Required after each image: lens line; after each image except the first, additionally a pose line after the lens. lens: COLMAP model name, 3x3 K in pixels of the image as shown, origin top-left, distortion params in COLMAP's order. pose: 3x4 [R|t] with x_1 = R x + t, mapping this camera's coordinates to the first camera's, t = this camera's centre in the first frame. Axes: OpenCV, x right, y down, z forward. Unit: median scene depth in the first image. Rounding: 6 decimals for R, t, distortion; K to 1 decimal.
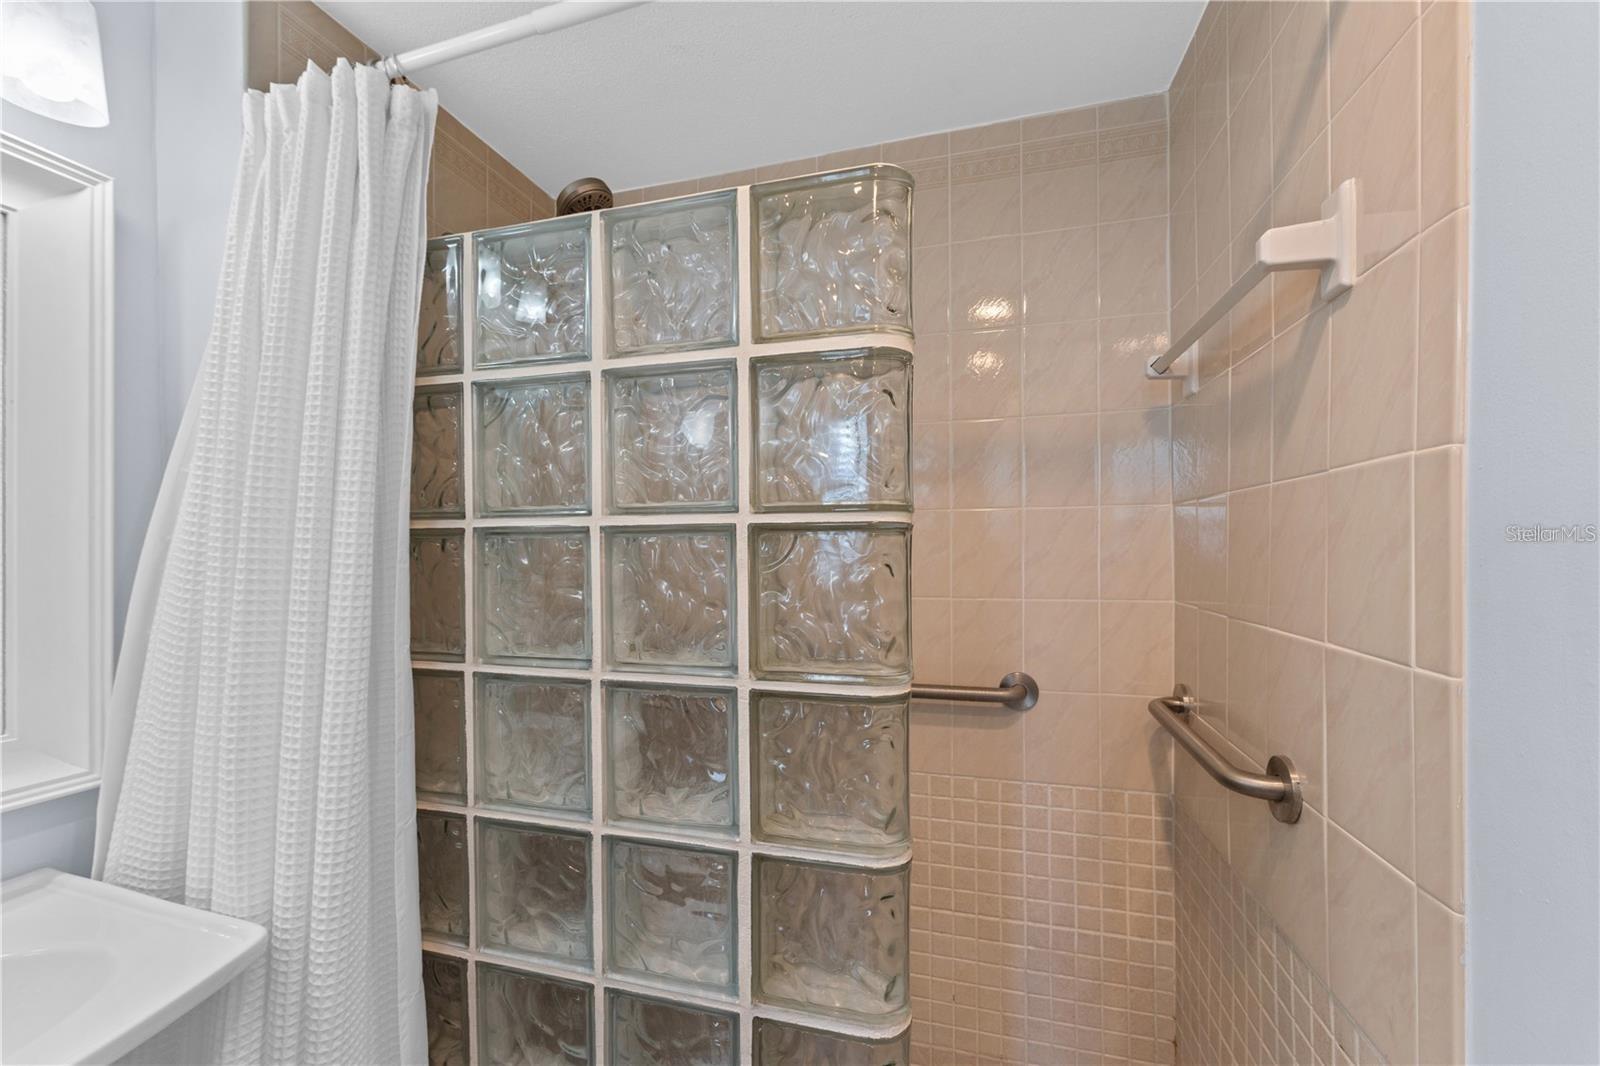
lens RADIAL K [[650.7, 0, 793.5], [0, 650.7, 545.2], [0, 0, 1]] dist [-0.003555, -0.000422]
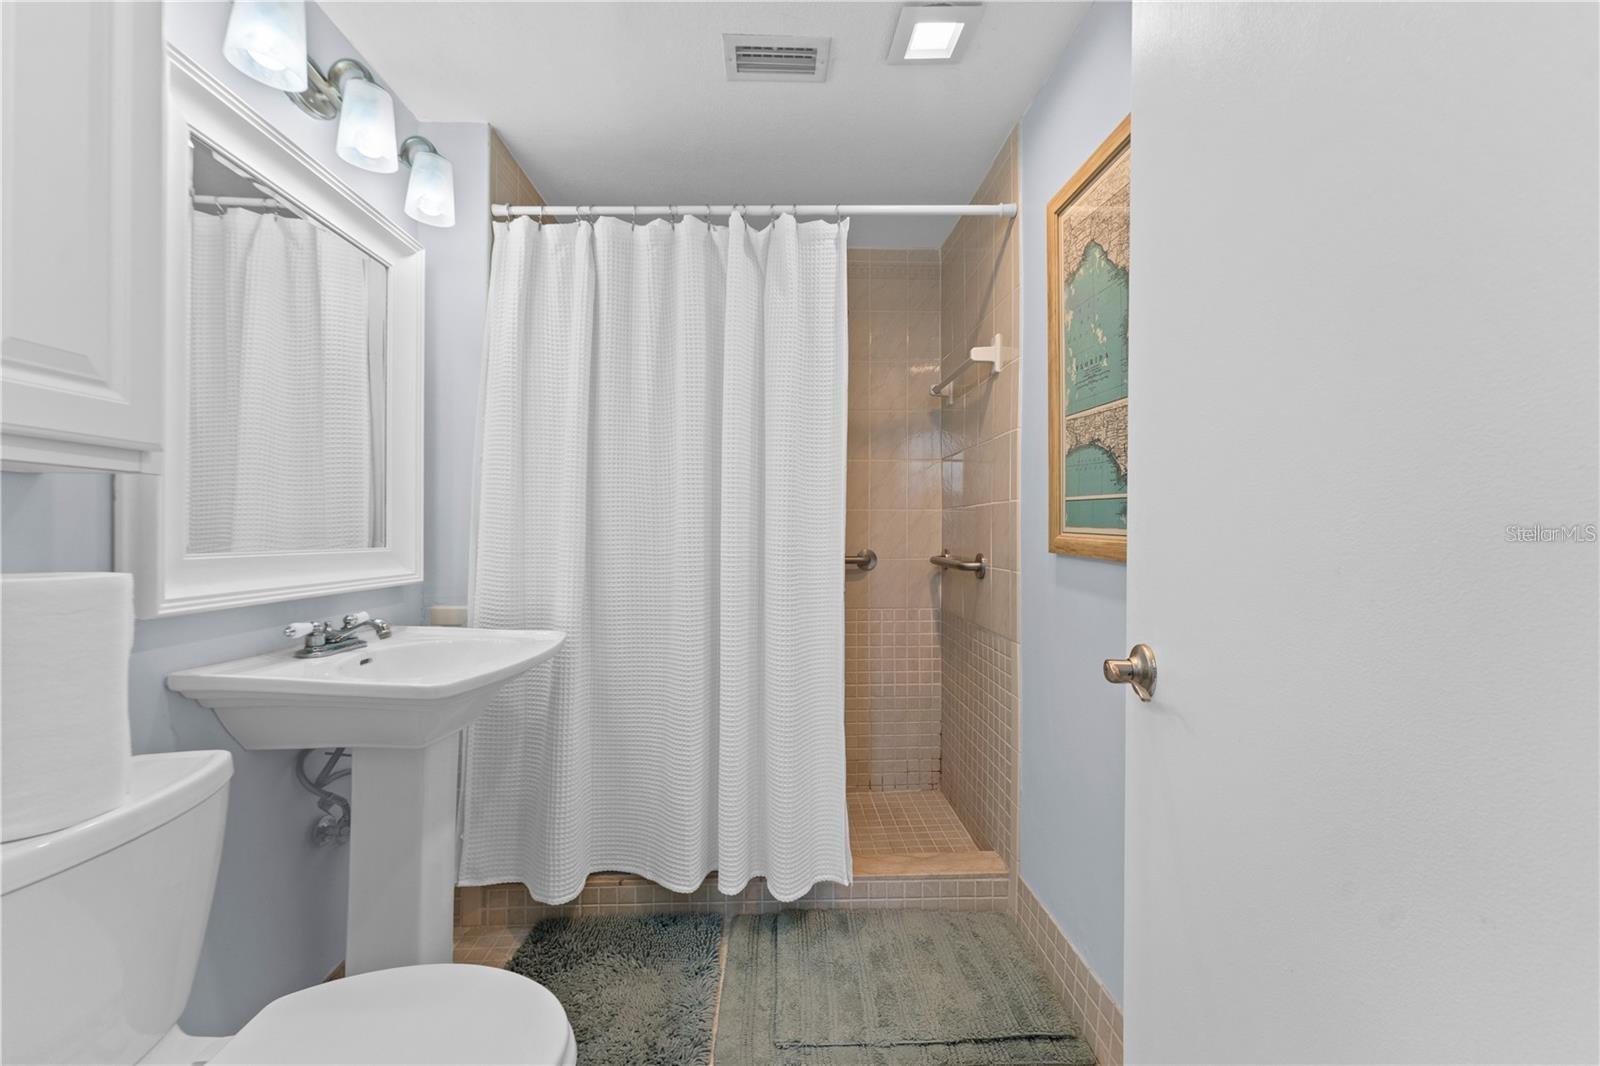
lens RADIAL K [[650.7, 0, 803.3], [0, 650.7, 529.1], [0, 0, 1]] dist [-0.003555, -0.000422]
pose [[0.949304, 0.005721, 0.314307, -0.453136], [-0.006333, 0.999980, 0.000927, 0.154150], [-0.314295, -0.002871, 0.949321, -0.777472]]
